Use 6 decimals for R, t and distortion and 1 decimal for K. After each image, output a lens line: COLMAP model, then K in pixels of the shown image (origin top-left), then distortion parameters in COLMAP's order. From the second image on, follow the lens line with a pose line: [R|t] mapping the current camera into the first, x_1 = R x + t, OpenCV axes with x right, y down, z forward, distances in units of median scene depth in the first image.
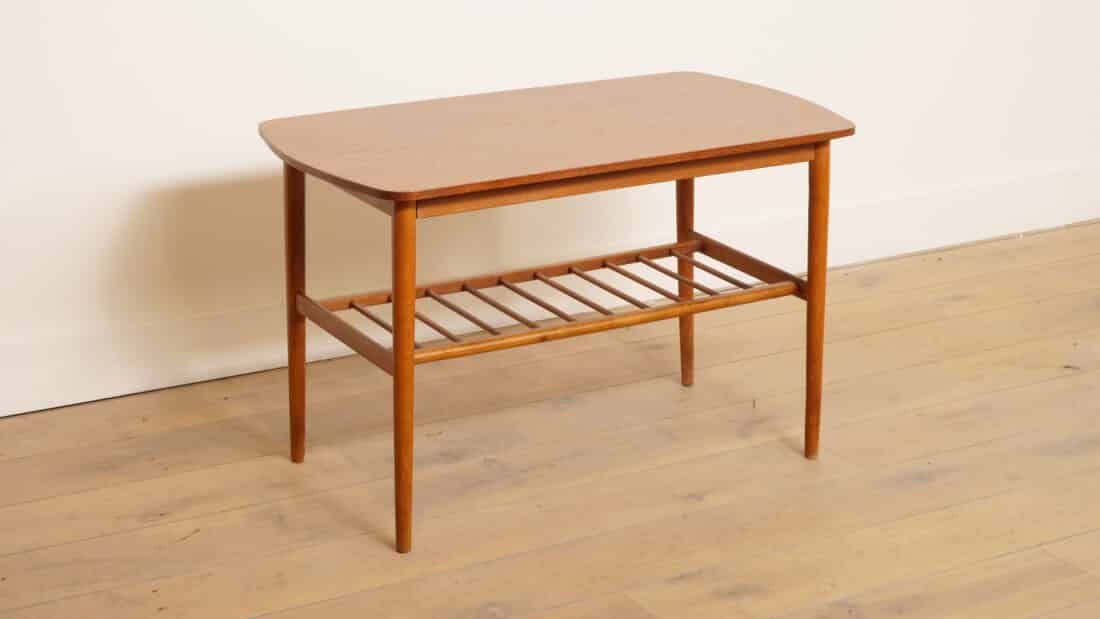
lens RADIAL K [[2001.8, 0, 550.0], [0, 2001.8, 309.5], [0, 0, 1]] dist [0.060616, 0.166897]
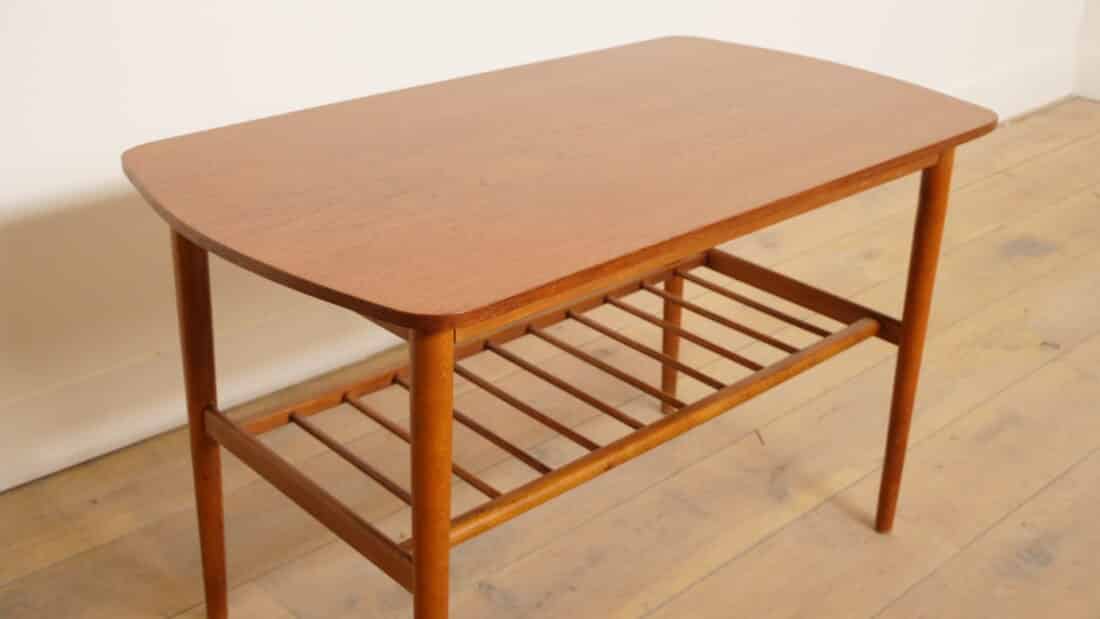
lens RADIAL K [[1231.3, 0, 550.0], [0, 1231.3, 309.5], [0, 0, 1]] dist [0.005123, 0.022036]
pose [[0.975508, -0.077566, 0.205832, -0.093879], [0.053280, 0.991219, 0.121018, -0.080489], [-0.213412, -0.107087, 0.971076, 0.578454]]
